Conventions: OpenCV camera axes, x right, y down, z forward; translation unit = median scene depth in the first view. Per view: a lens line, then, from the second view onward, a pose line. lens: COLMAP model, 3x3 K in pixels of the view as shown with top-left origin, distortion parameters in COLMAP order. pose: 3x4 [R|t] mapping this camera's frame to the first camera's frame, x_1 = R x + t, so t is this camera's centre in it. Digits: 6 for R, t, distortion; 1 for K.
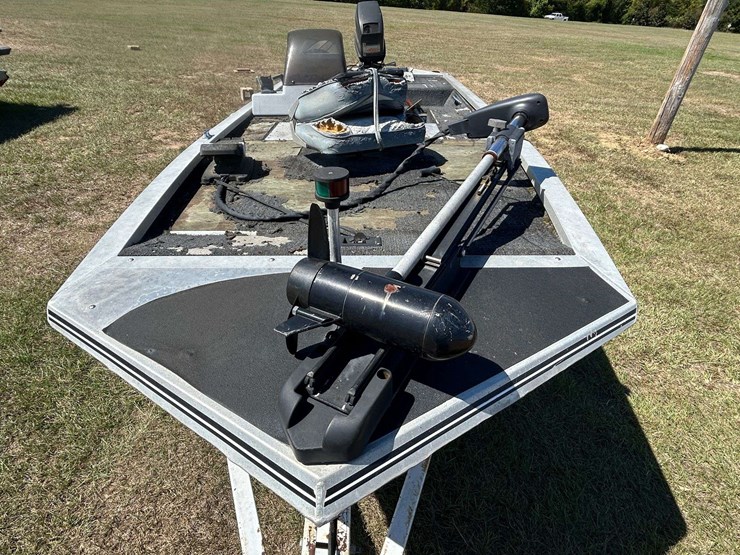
lens RADIAL K [[416.9, 0, 368.8], [0, 416.9, 271.9], [0, 0, 1]] dist [-0.001891, 0.002145]
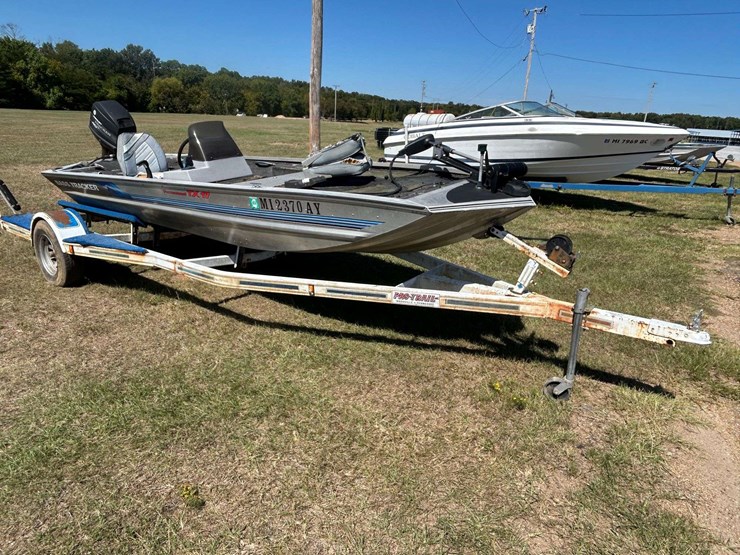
lens RADIAL K [[473.0, 0, 370.8], [0, 473.0, 267.1], [0, 0, 1]] dist [-0.007431, 0.002958]
pose [[0.612712, -0.280469, 0.738865, -1.817386], [0.435758, 0.899846, -0.019781, 0.179317], [-0.659317, 0.334087, 0.673563, -0.383862]]
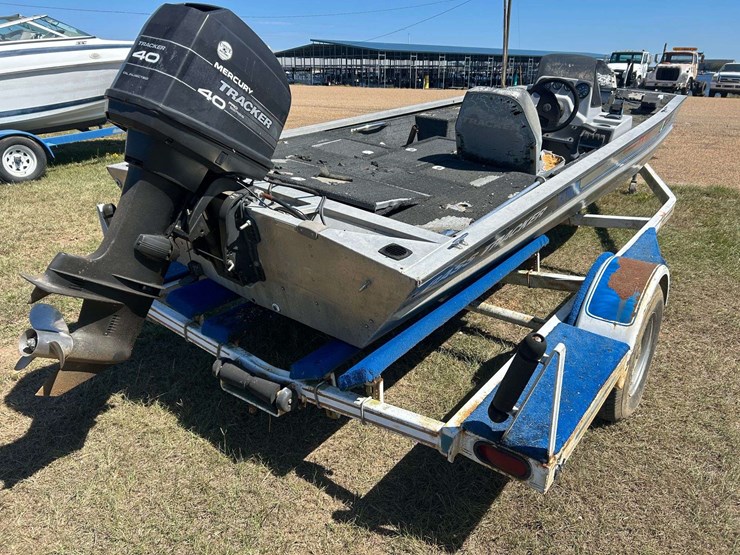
lens RADIAL K [[555.2, 0, 367.7], [0, 555.2, 274.8], [0, 0, 1]] dist [0.070718, -0.109715]
pose [[-0.780545, -0.290238, 0.553635, -1.106186], [0.296221, 0.608177, 0.736460, -2.369631], [-0.550457, 0.738839, -0.388735, 3.693015]]
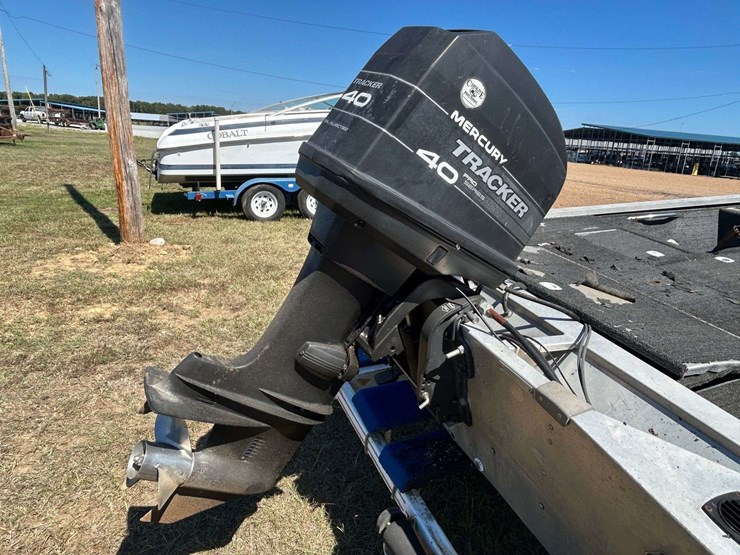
lens RADIAL K [[473.0, 0, 370.8], [0, 473.0, 267.1], [0, 0, 1]] dist [-0.007431, 0.002958]
pose [[-0.386295, -0.345329, 0.855292, -0.644805], [0.439368, 0.746420, 0.499813, -2.080726], [-0.811007, 0.568863, -0.136612, 3.379422]]
